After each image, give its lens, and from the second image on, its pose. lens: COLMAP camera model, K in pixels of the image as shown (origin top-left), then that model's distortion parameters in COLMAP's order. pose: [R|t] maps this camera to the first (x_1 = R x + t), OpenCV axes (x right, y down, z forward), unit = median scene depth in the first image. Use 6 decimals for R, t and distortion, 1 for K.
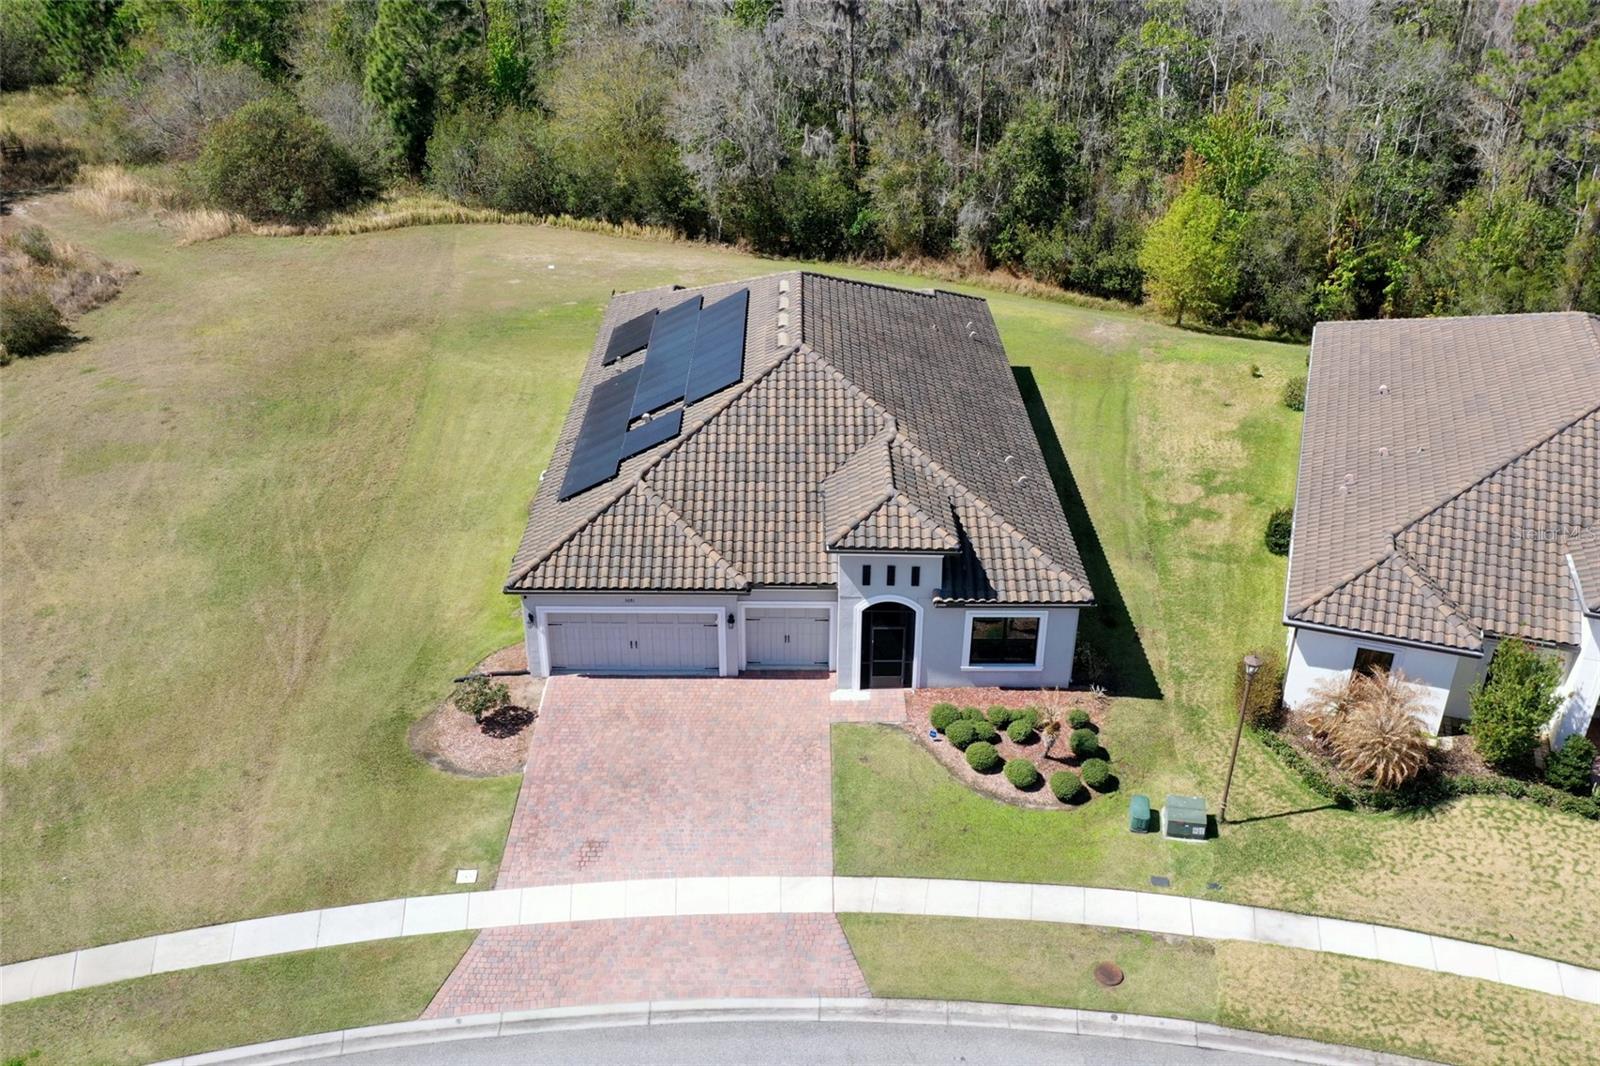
lens RADIAL K [[1411.5, 0, 803.5], [0, 1411.5, 534.1], [0, 0, 1]] dist [-0.018534, 0.034991]
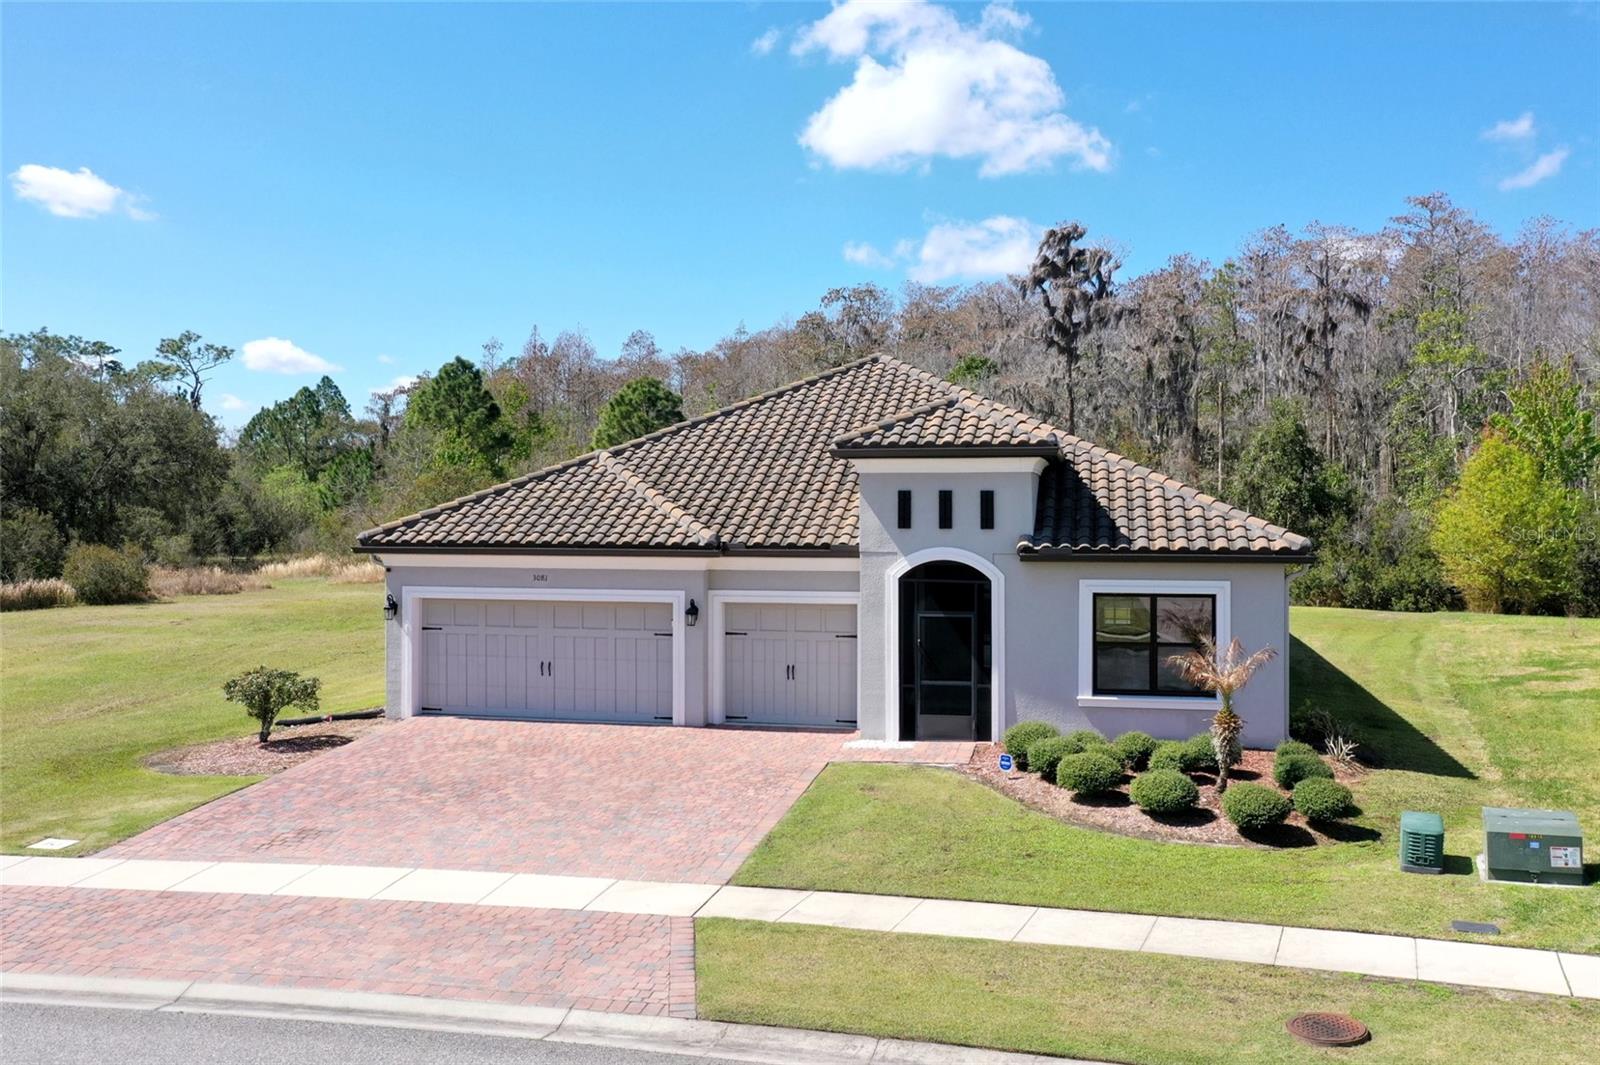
lens RADIAL K [[1411.5, 0, 803.5], [0, 1411.5, 505.8], [0, 0, 1]] dist [-0.018534, 0.034991]
pose [[0.974813, -0.007921, -0.222885, 0.135036], [-0.099894, 0.878010, -0.468102, 0.308833], [0.199403, 0.478577, 0.855104, 0.480117]]
